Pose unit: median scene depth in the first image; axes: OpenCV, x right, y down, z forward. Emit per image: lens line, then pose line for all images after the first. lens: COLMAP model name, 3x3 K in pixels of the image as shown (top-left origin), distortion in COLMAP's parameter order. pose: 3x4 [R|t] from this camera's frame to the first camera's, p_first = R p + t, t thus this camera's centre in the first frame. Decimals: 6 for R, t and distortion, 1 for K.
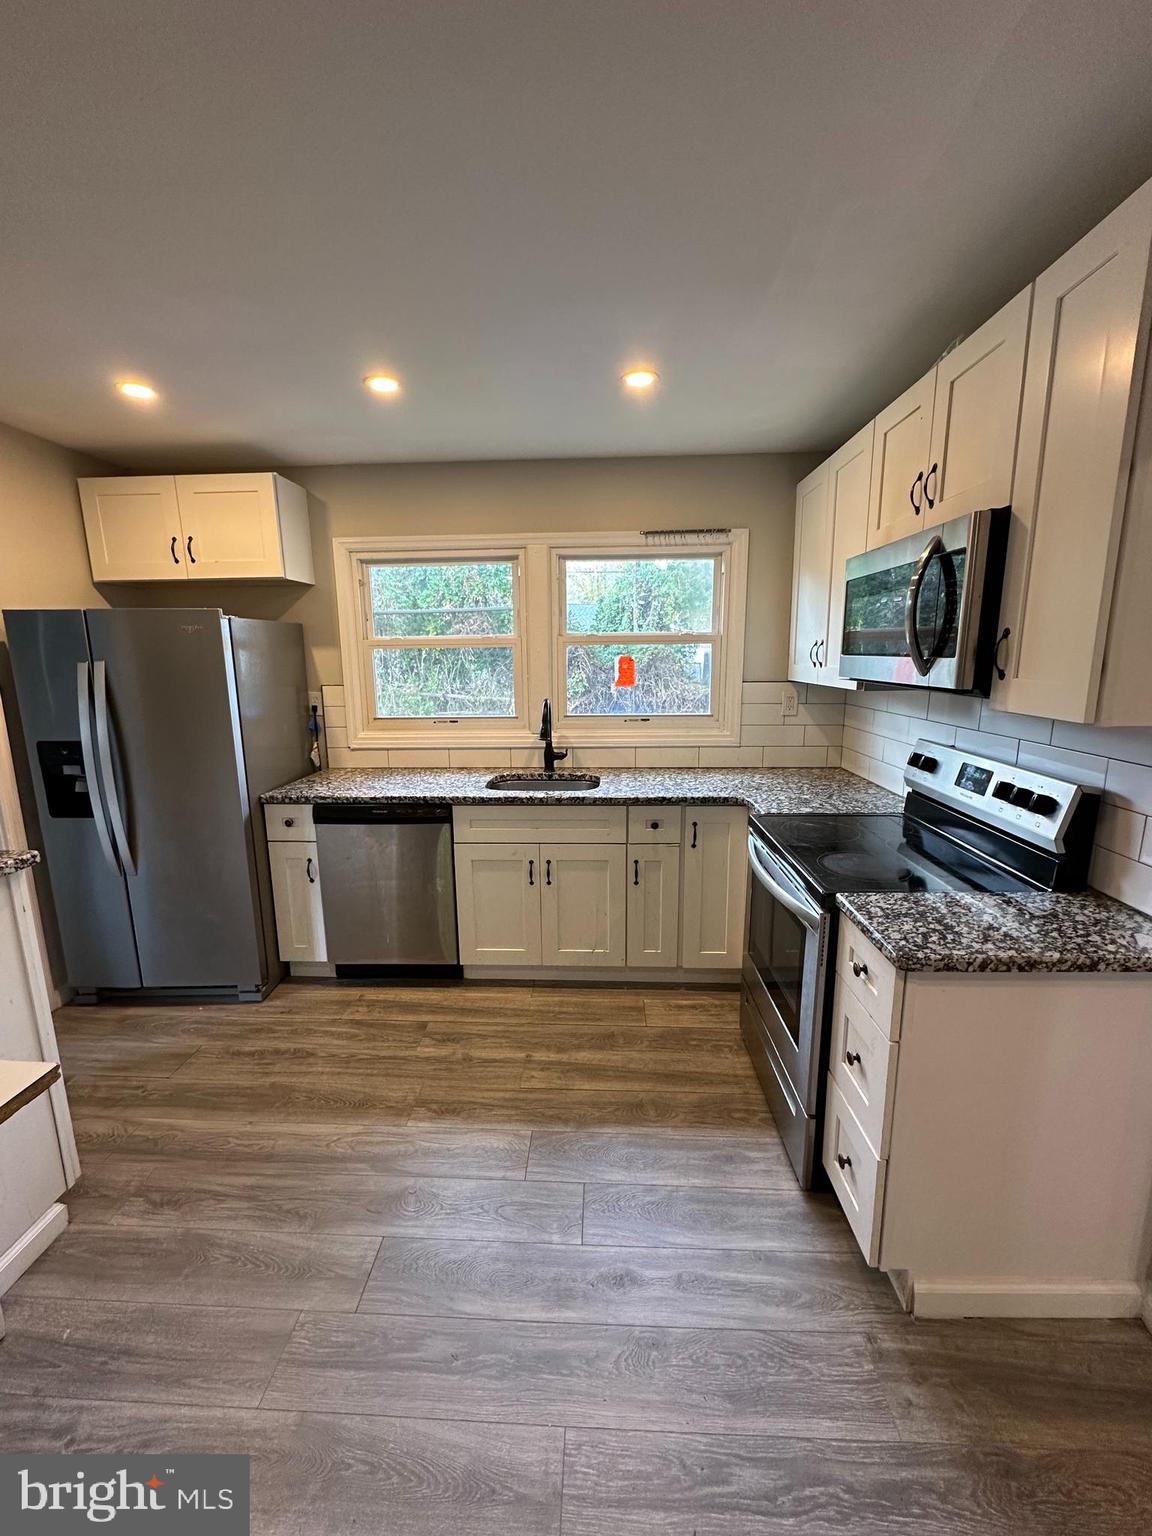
lens RADIAL K [[613.4, 0, 572.0], [0, 613.4, 766.5], [0, 0, 1]] dist [-0.002119, 0.000744]
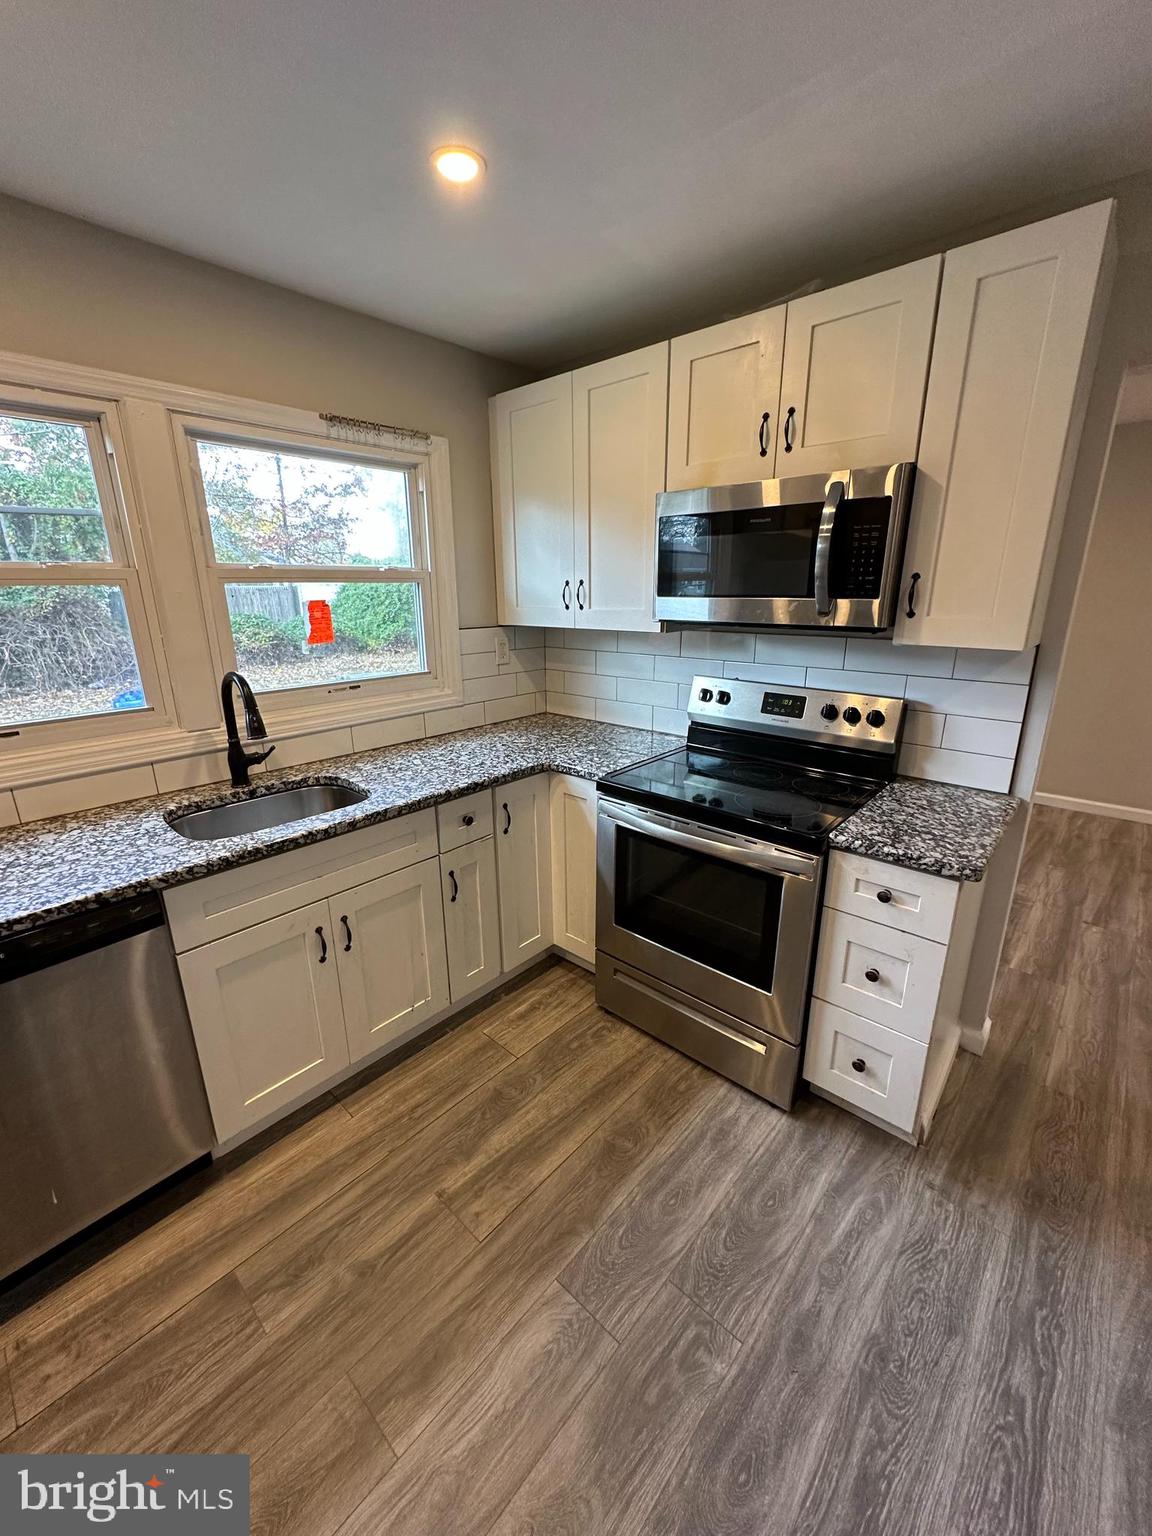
lens RADIAL K [[613.4, 0, 572.0], [0, 613.4, 766.5], [0, 0, 1]] dist [-0.002119, 0.000744]
pose [[0.636372, -0.212402, 0.741563, -0.347390], [0.142207, 0.977170, 0.157851, -0.076377], [-0.758161, 0.005003, 0.652049, 0.392638]]
